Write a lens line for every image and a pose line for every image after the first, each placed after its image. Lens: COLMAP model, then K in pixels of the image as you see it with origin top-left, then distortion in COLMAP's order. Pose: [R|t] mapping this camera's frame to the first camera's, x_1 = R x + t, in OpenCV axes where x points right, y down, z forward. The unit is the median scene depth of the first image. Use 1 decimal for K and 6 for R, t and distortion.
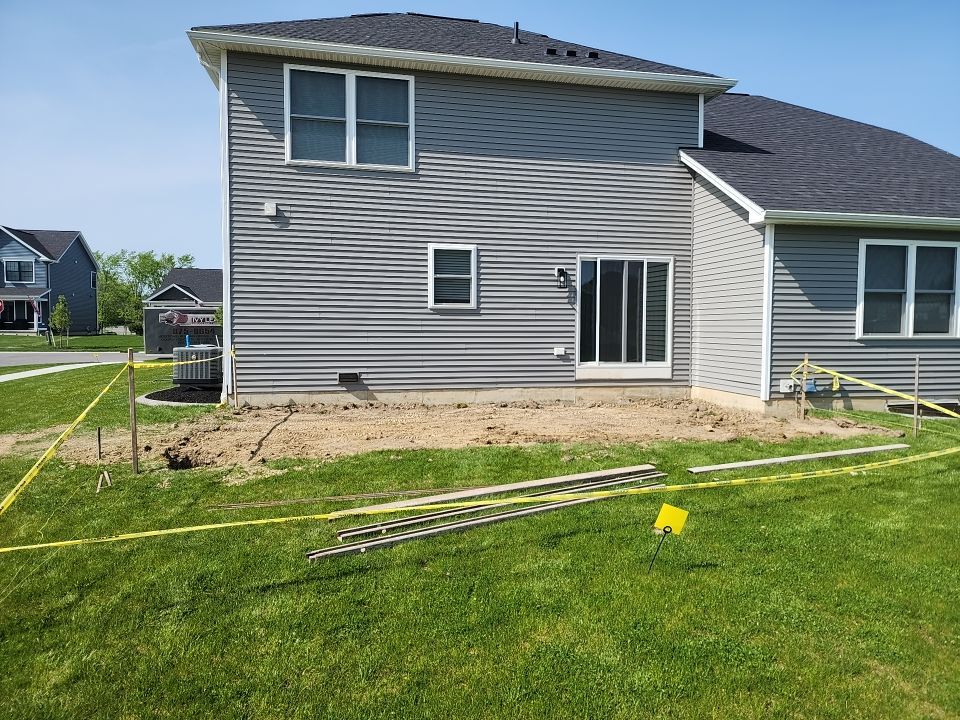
lens RADIAL K [[639.4, 0, 483.8], [0, 639.4, 354.3], [0, 0, 1]] dist [0.055991, -0.029340]
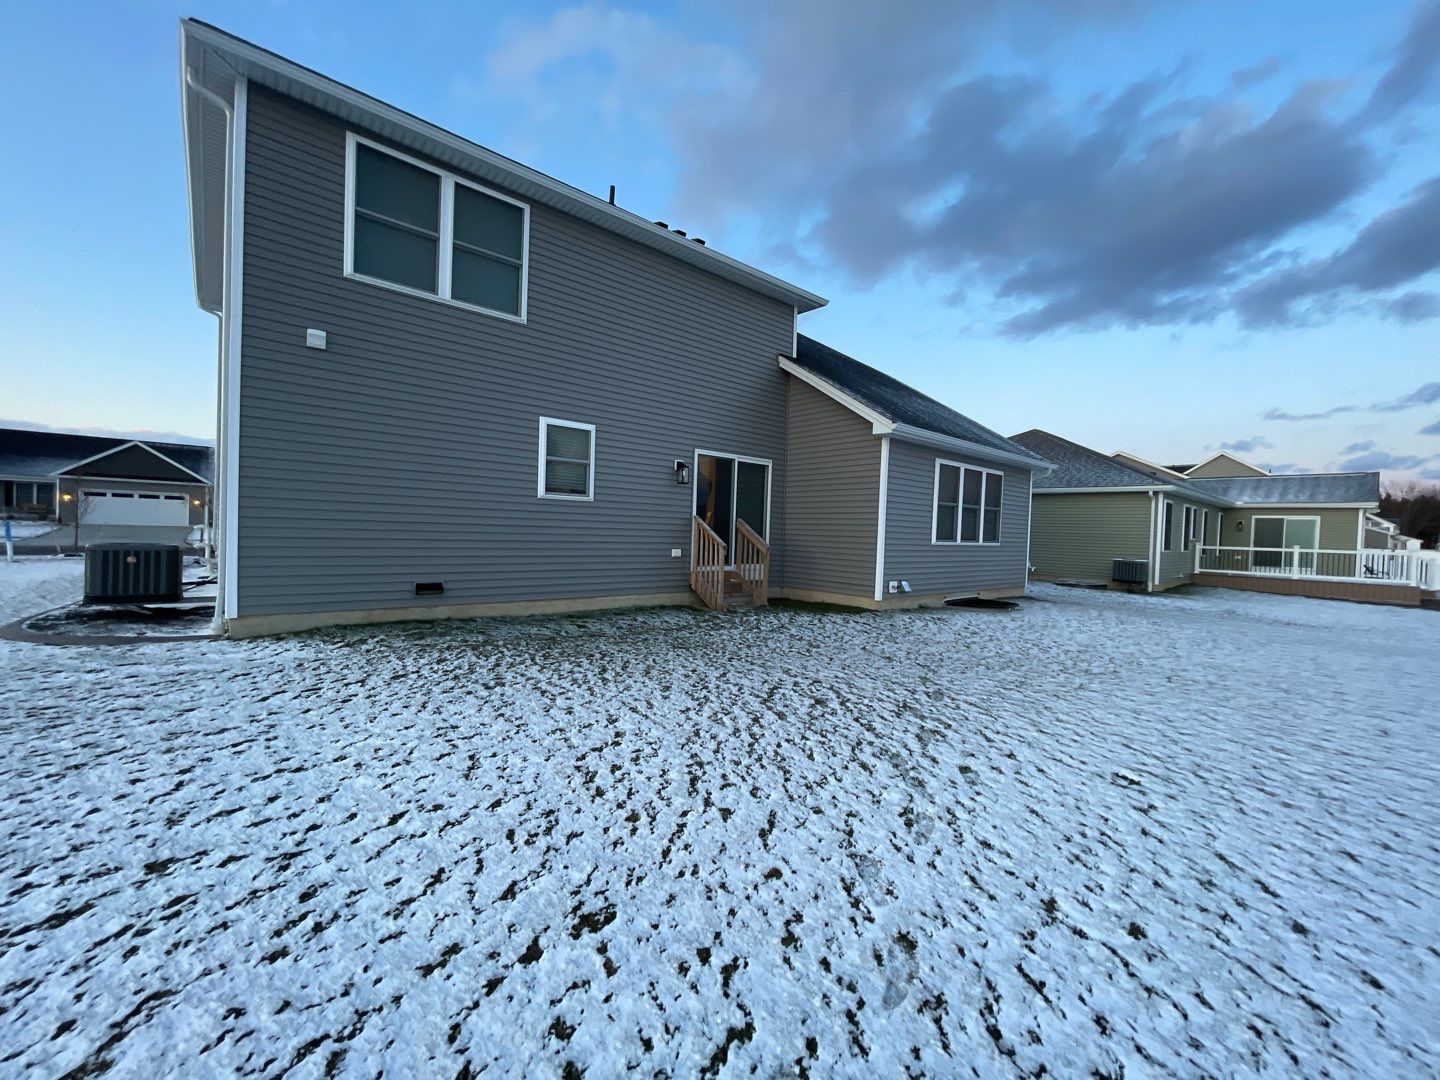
lens RADIAL K [[583.4, 0, 717.9], [0, 583.4, 542.6], [0, 0, 1]] dist [-0.006447, 0.002096]
pose [[0.874643, 0.013555, 0.484579, -0.242684], [-0.008482, 0.999884, -0.012660, -0.009883], [-0.484694, 0.006963, 0.874656, 0.262331]]
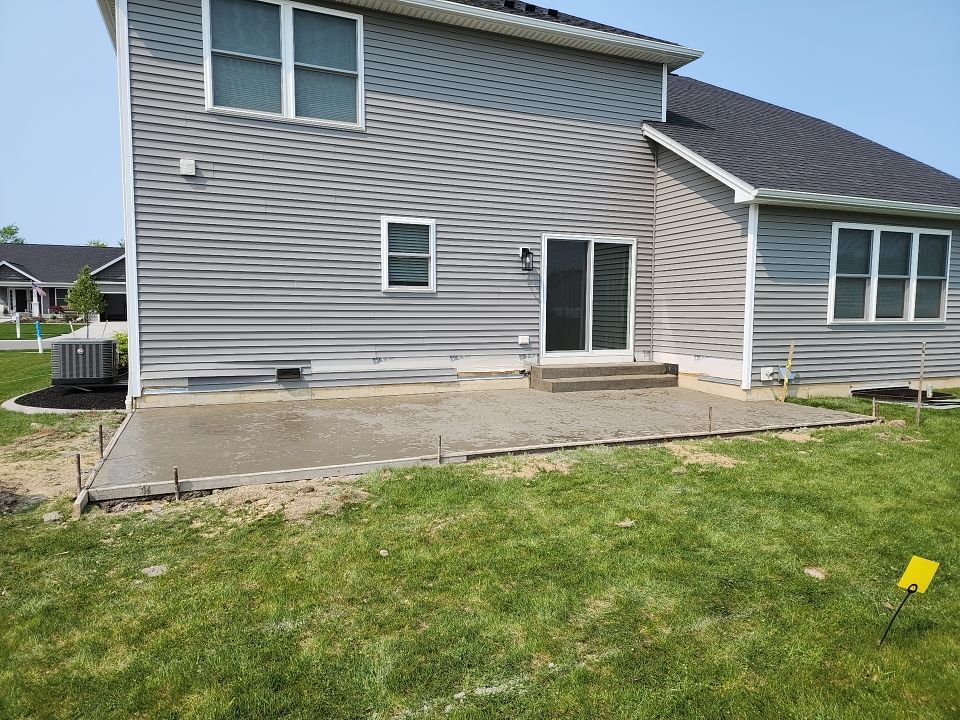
lens RADIAL K [[639.4, 0, 477.4], [0, 639.4, 356.7], [0, 0, 1]] dist [0.055991, -0.029340]
pose [[0.982374, -0.014785, 0.186341, -0.123101], [0.009321, 0.999501, 0.030168, -0.008778], [-0.186694, -0.027899, 0.982022, 0.124974]]
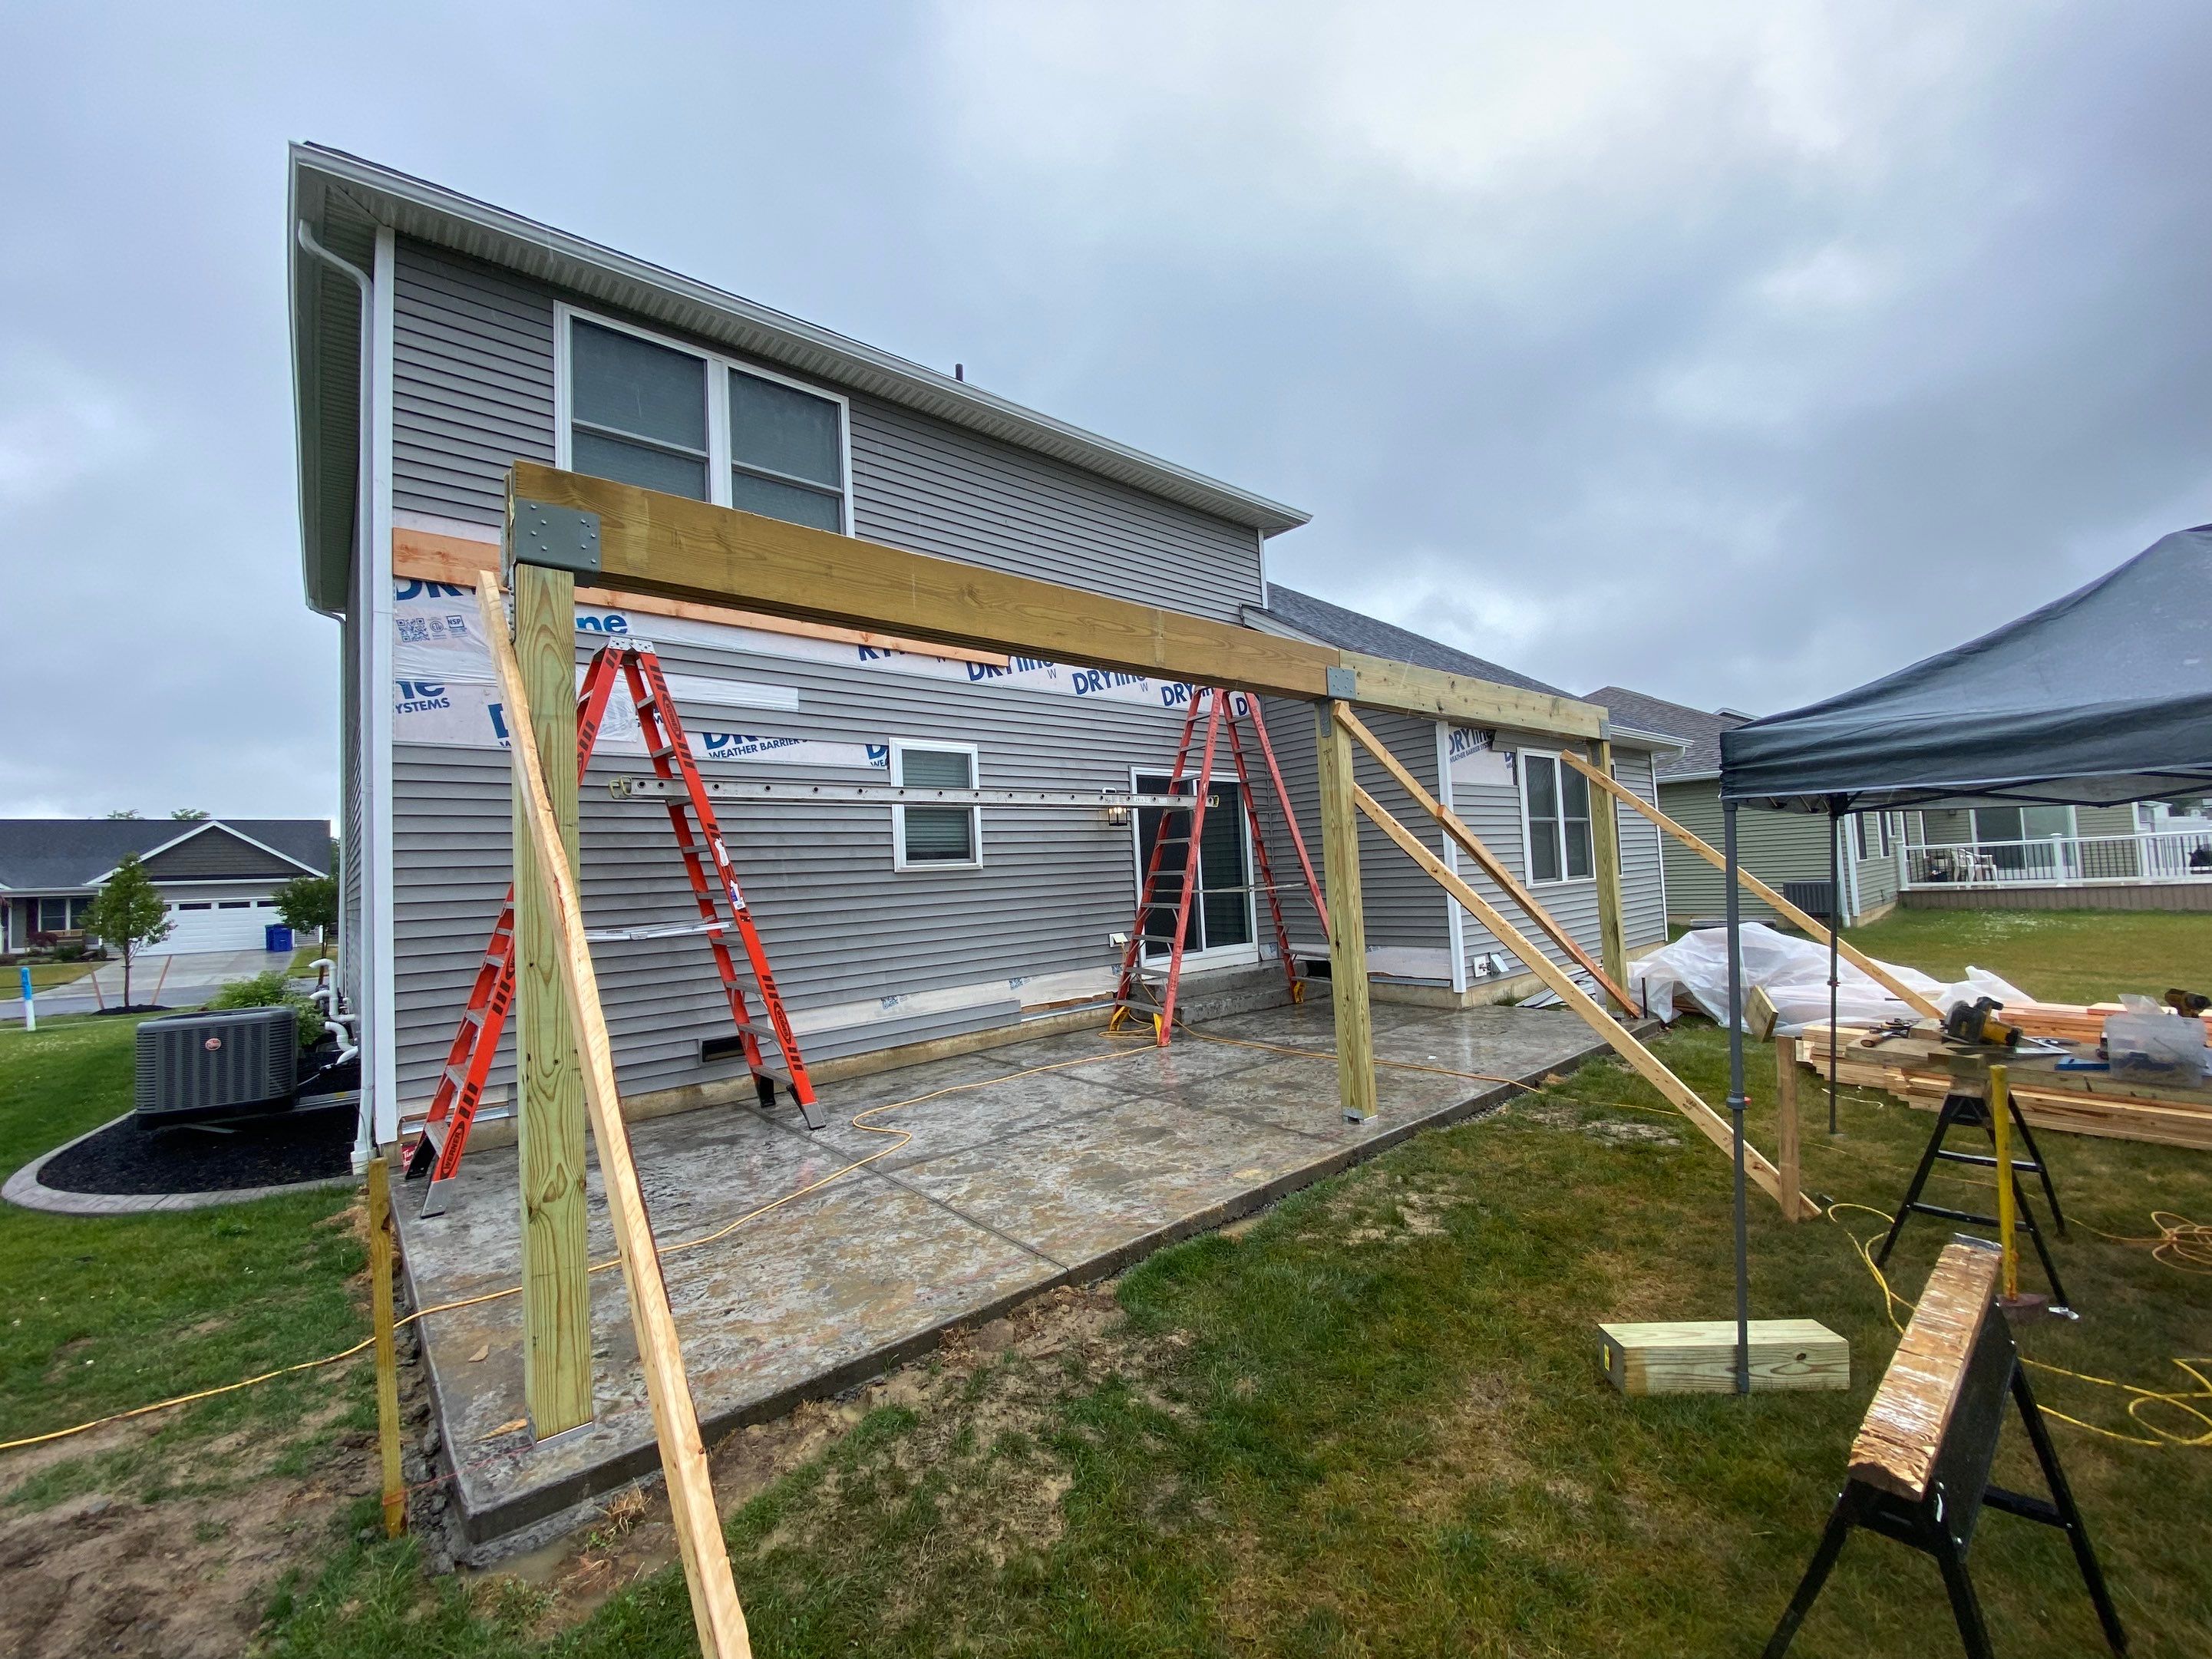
lens RADIAL K [[889.5, 0, 1098.5], [0, 889.5, 838.3], [0, 0, 1]] dist [-0.002430, -0.004146]
pose [[0.874488, -0.027994, 0.484238, -0.272126], [0.076864, 0.993716, -0.081362, -0.032622], [-0.478918, 0.108371, 0.871145, 0.358659]]
